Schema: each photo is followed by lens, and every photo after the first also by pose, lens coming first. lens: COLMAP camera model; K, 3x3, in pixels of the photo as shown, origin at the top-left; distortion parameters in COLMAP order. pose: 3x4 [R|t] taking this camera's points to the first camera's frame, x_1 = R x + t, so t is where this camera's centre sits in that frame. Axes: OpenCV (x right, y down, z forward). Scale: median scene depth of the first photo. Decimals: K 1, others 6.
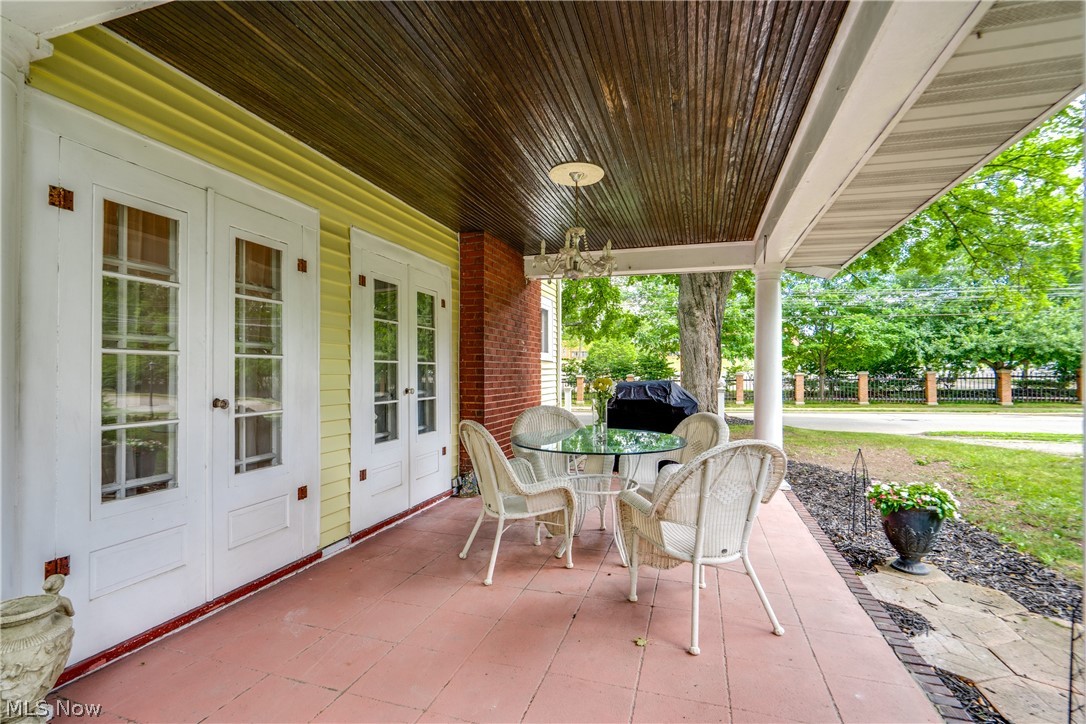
lens RADIAL K [[506.5, 0, 549.3], [0, 506.5, 364.6], [0, 0, 1]] dist [-0.001196, 0.000147]
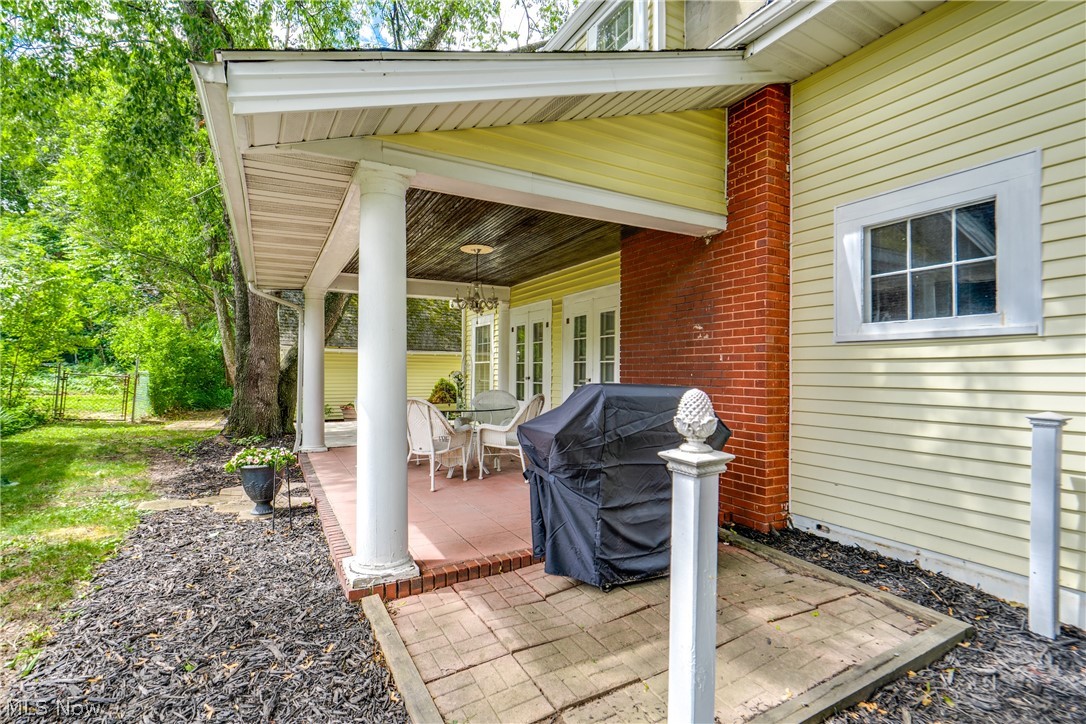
lens RADIAL K [[506.5, 0, 546.8], [0, 506.5, 363.9], [0, 0, 1]] dist [-0.001196, 0.000147]
pose [[-0.701991, -0.019349, -0.711923, 1.206346], [-0.000664, 0.999648, -0.026514, 0.057200], [0.712186, -0.018140, -0.701757, 2.600195]]
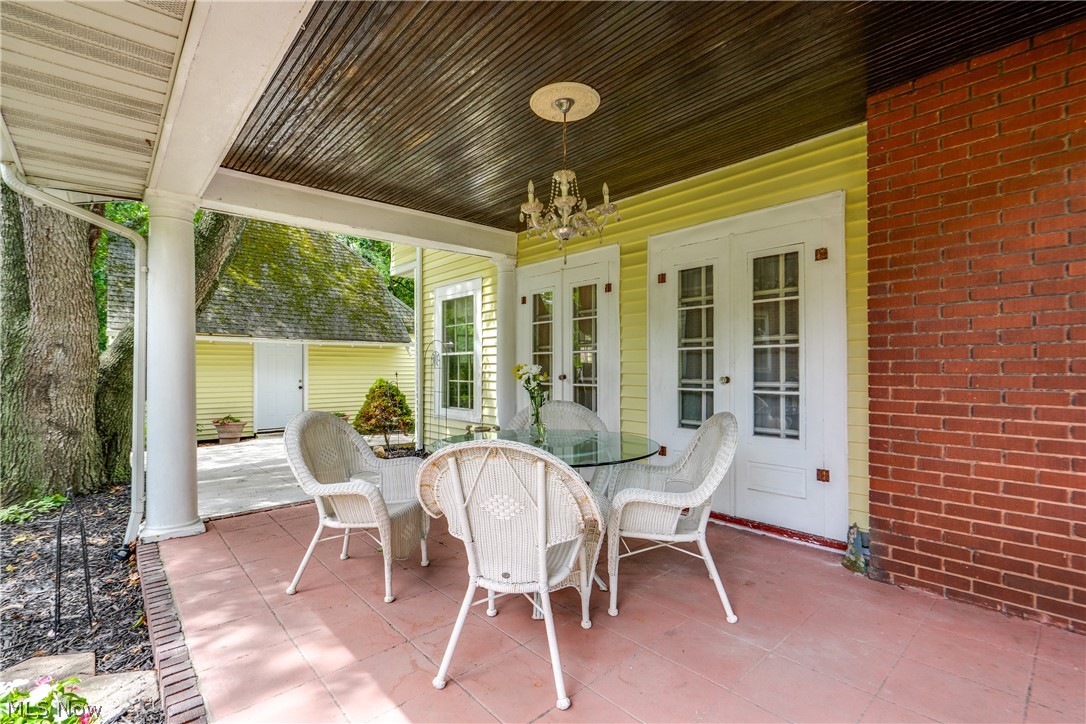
lens RADIAL K [[506.5, 0, 536.4], [0, 506.5, 365.9], [0, 0, 1]] dist [-0.001196, 0.000147]
pose [[-0.547404, -0.006544, -0.836843, 0.819394], [0.009783, 0.999851, -0.014218, 0.047899], [0.836812, -0.015970, -0.547258, 1.556778]]
